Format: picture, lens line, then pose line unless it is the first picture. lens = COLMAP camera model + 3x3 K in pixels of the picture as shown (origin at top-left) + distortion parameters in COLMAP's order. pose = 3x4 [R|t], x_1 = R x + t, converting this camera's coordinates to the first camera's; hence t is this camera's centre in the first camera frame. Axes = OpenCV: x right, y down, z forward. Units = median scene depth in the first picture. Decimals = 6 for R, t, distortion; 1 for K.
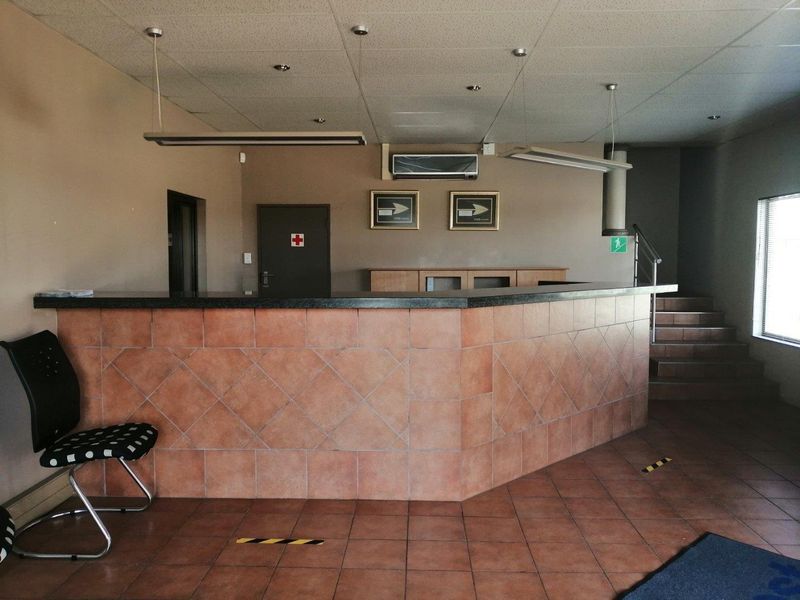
lens RADIAL K [[633.7, 0, 400.1], [0, 633.7, 297.4], [0, 0, 1]] dist [0.020636, 0.002129]
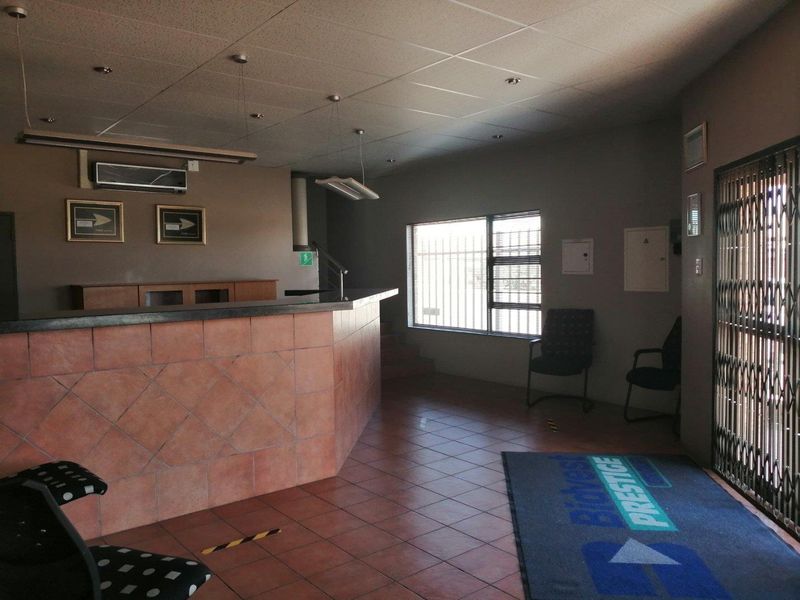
lens RADIAL K [[633.7, 0, 398.6], [0, 633.7, 300.6], [0, 0, 1]] dist [0.020636, 0.002129]
pose [[0.759601, -0.045089, 0.648825, -0.526049], [0.057191, 0.998360, 0.002424, 0.001182], [-0.647870, 0.035266, 0.760934, 0.019586]]
